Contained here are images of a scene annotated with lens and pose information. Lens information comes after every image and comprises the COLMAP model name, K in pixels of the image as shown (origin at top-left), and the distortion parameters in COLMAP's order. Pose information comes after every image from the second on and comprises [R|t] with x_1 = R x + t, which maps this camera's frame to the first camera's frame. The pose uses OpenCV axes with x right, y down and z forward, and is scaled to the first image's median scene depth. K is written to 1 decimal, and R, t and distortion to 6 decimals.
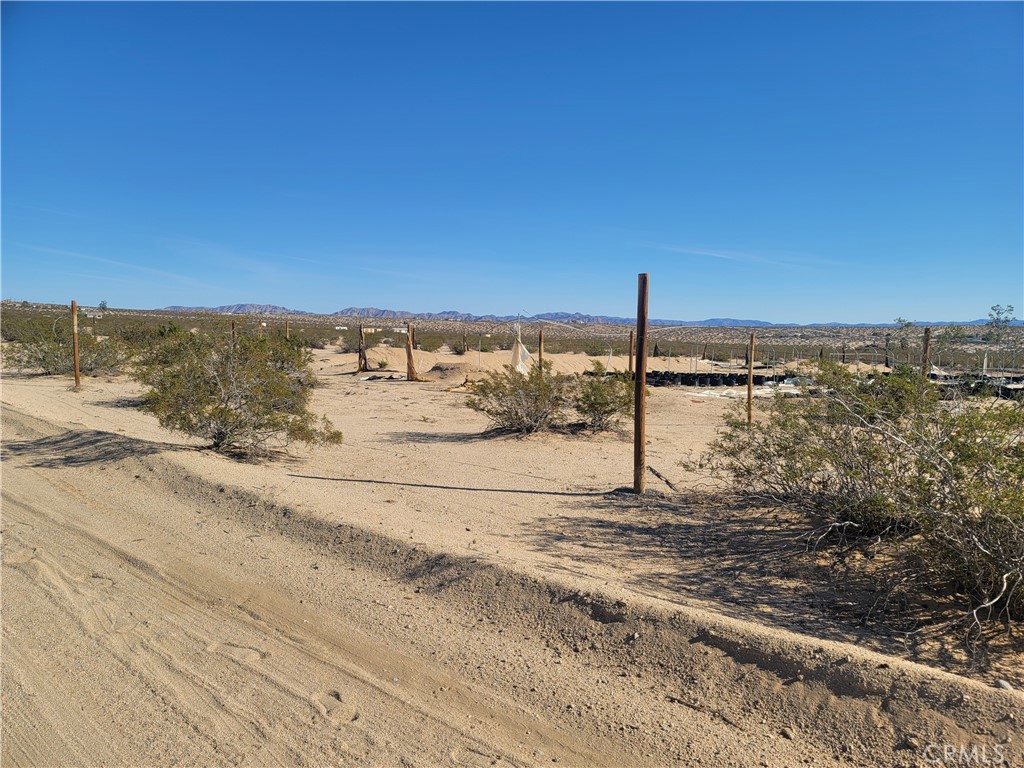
lens RADIAL K [[734.2, 0, 521.4], [0, 734.2, 400.4], [0, 0, 1]] dist [0.079824, -0.066611]
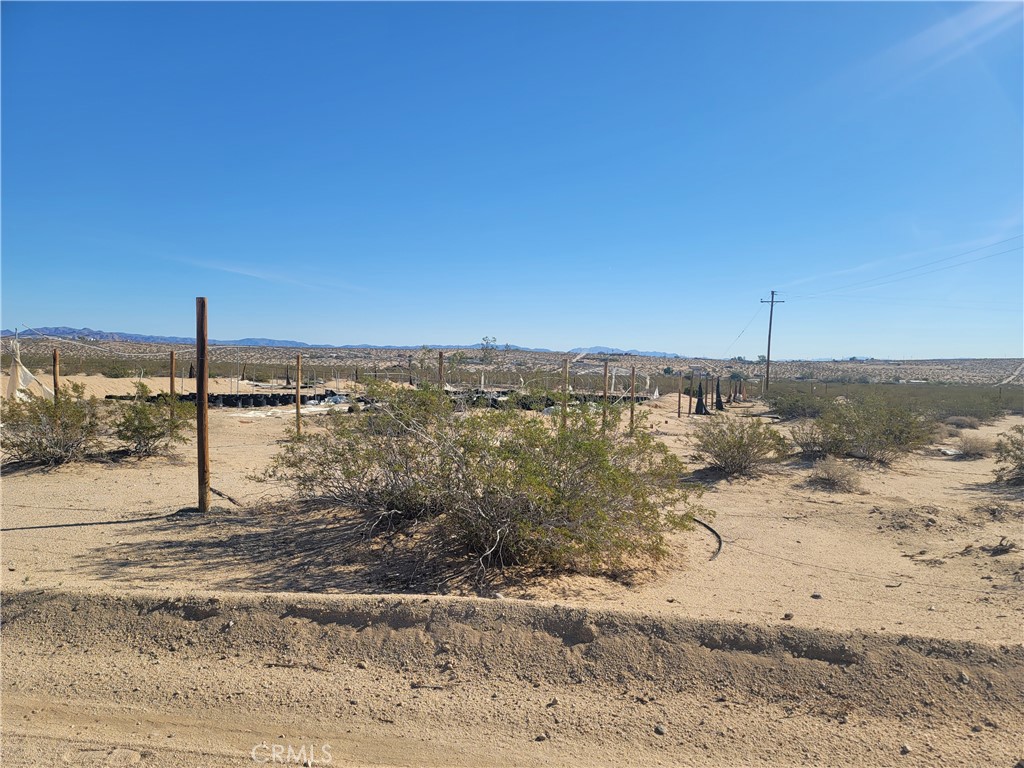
lens RADIAL K [[734.2, 0, 507.2], [0, 734.2, 401.3], [0, 0, 1]] dist [0.079824, -0.066611]
pose [[0.832574, -0.030547, 0.553072, -0.078596], [0.044969, 0.998910, -0.012524, 0.007212], [-0.552086, 0.035298, 0.833040, -0.135447]]
